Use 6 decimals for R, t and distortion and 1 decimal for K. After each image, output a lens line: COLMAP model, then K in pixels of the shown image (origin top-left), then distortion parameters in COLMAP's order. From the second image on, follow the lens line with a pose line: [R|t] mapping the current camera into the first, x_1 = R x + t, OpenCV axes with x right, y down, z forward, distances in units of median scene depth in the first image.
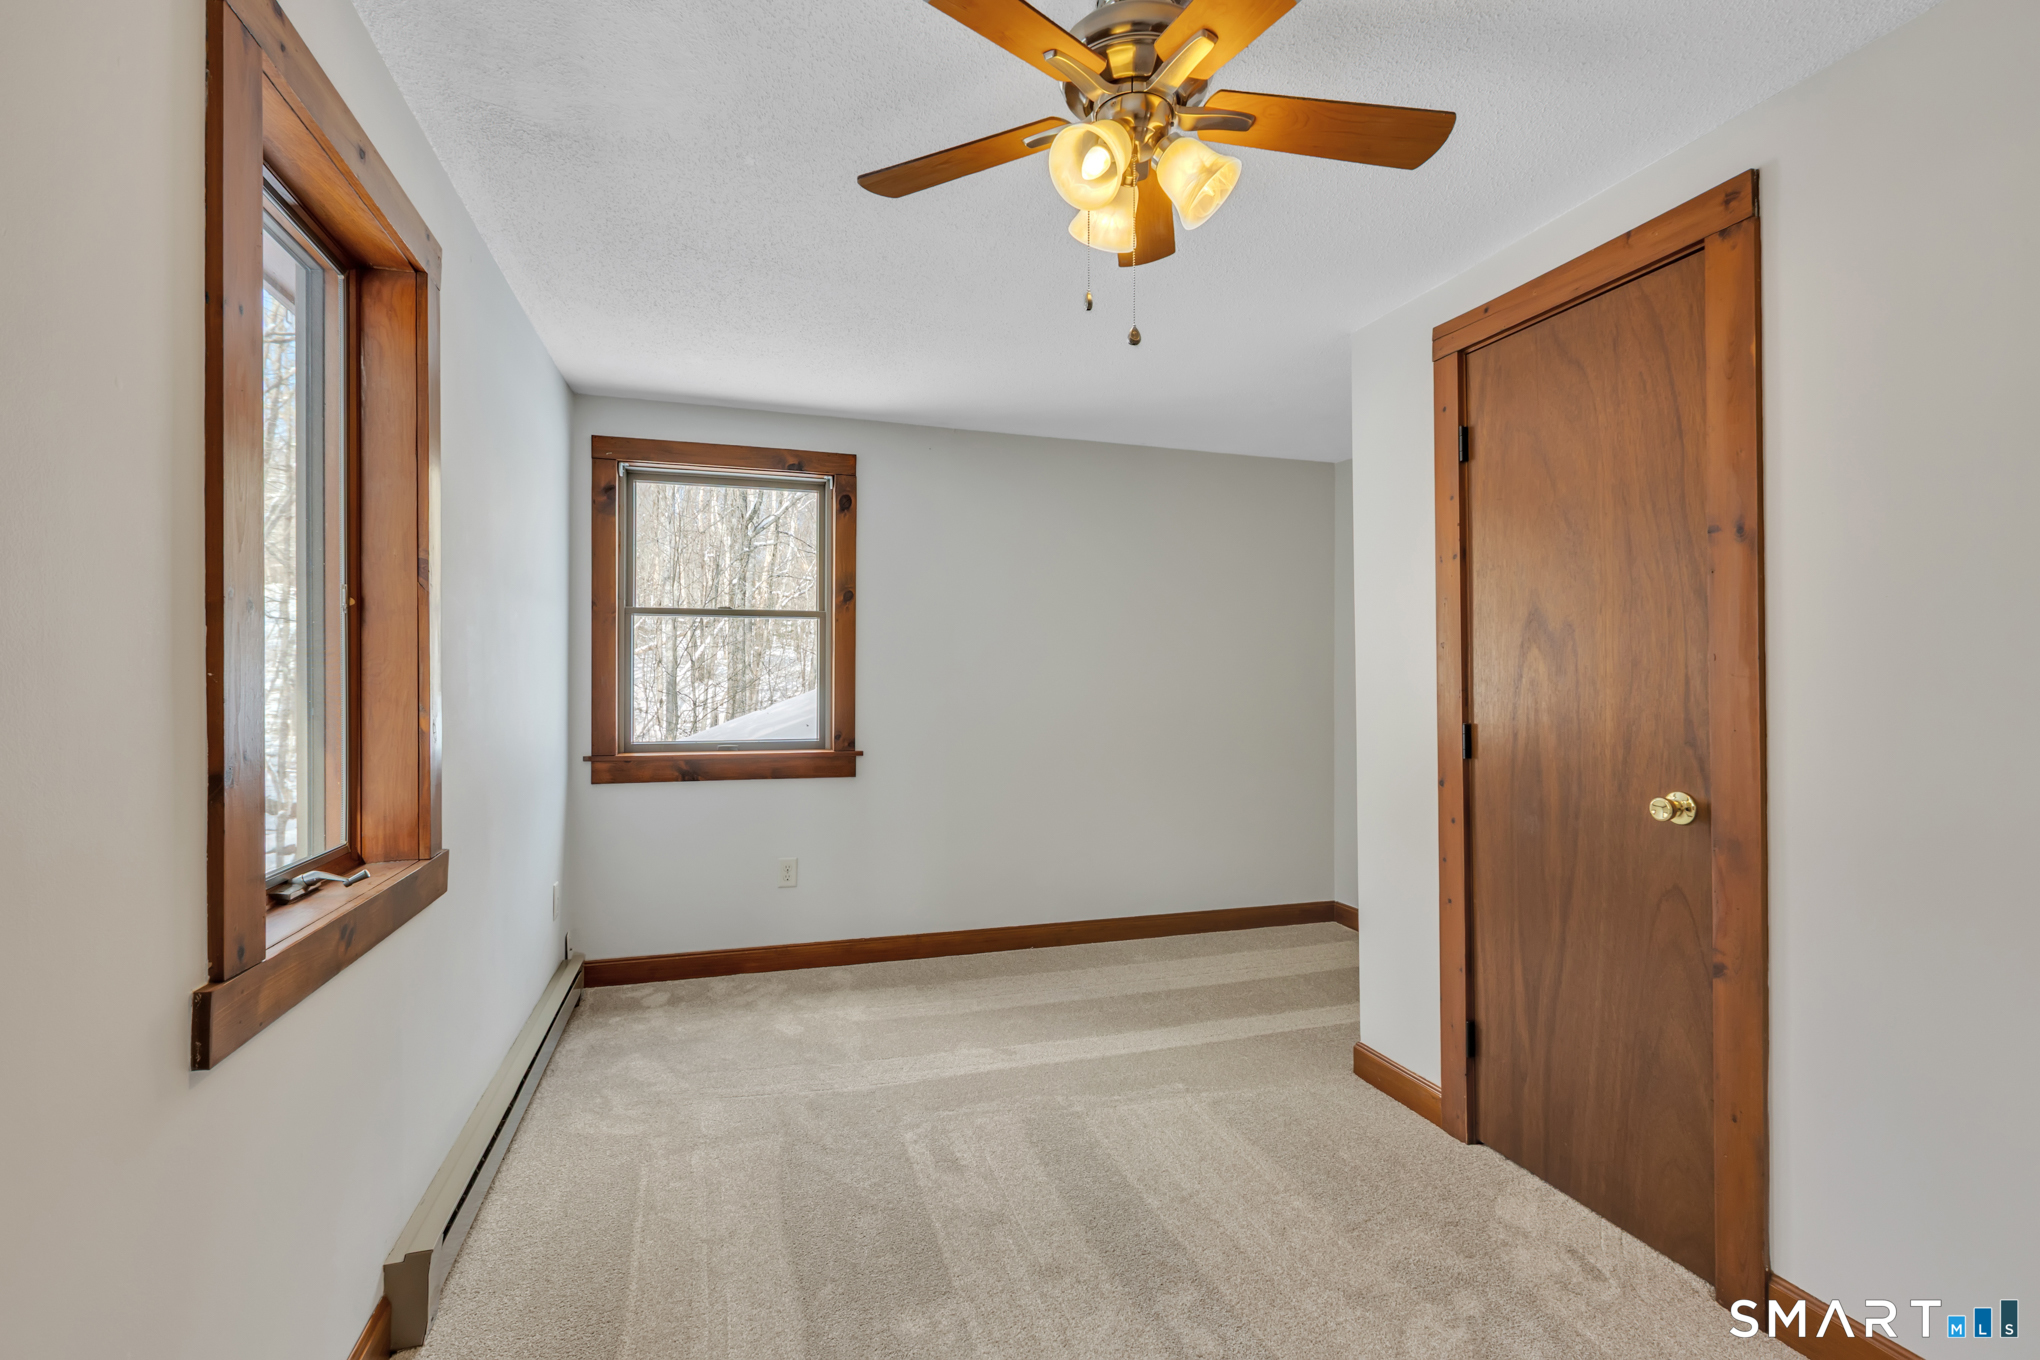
lens RADIAL K [[910.7, 0, 1013.3], [0, 910.7, 673.3], [0, 0, 1]] dist [-0.002301, 0.000994]
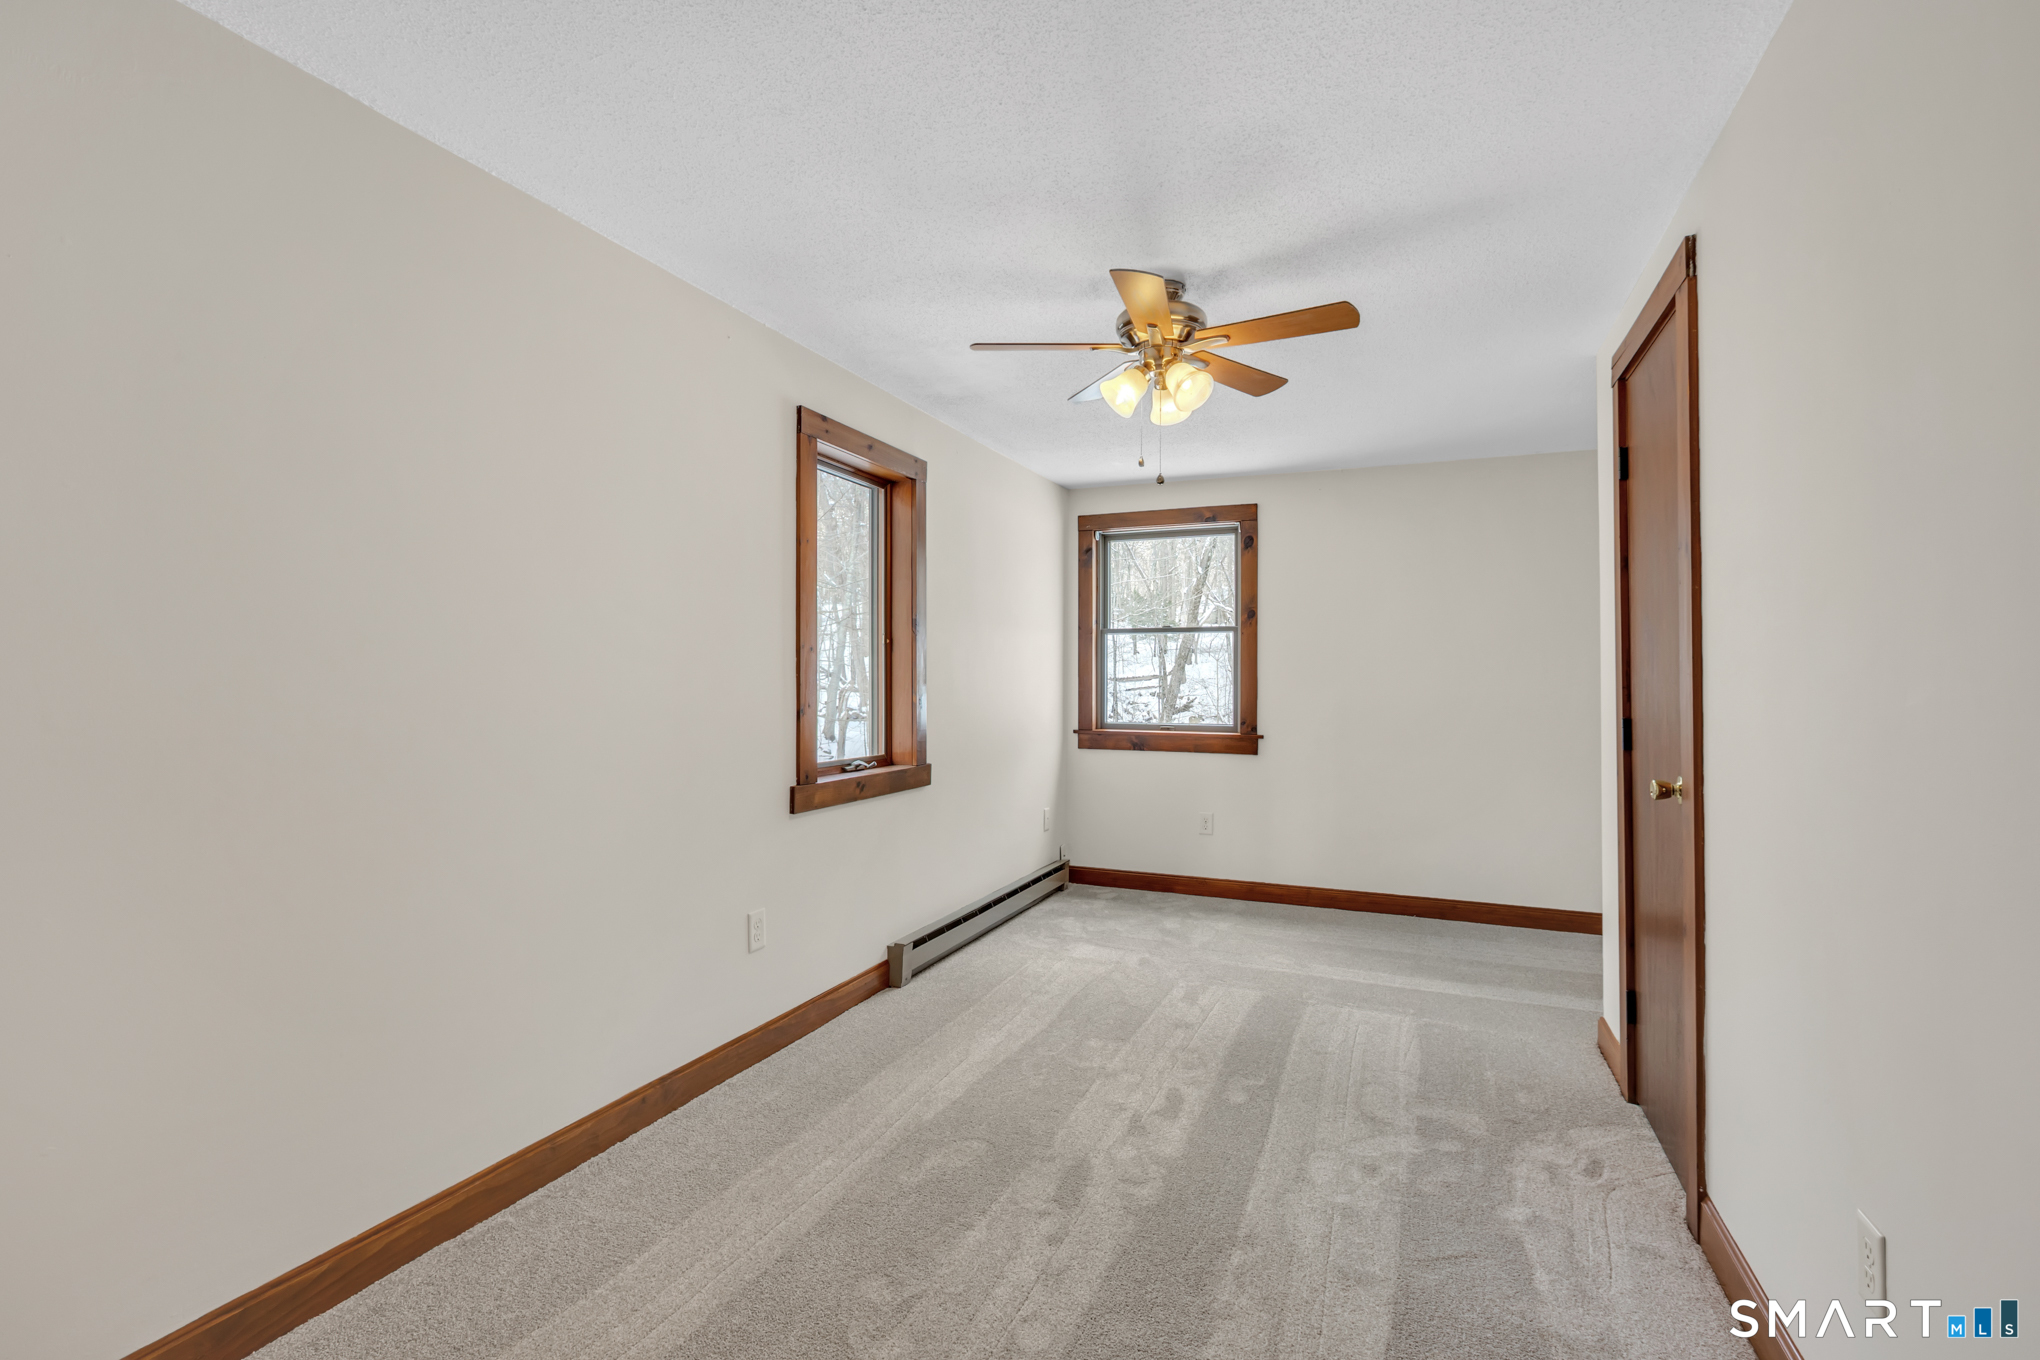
lens RADIAL K [[910.7, 0, 1019.8], [0, 910.7, 670.9], [0, 0, 1]] dist [-0.002301, 0.000994]
pose [[0.762883, -0.004394, -0.646522, 0.433304], [0.001890, 0.999988, -0.004566, 0.000592], [0.646534, 0.002261, 0.762882, -0.207602]]
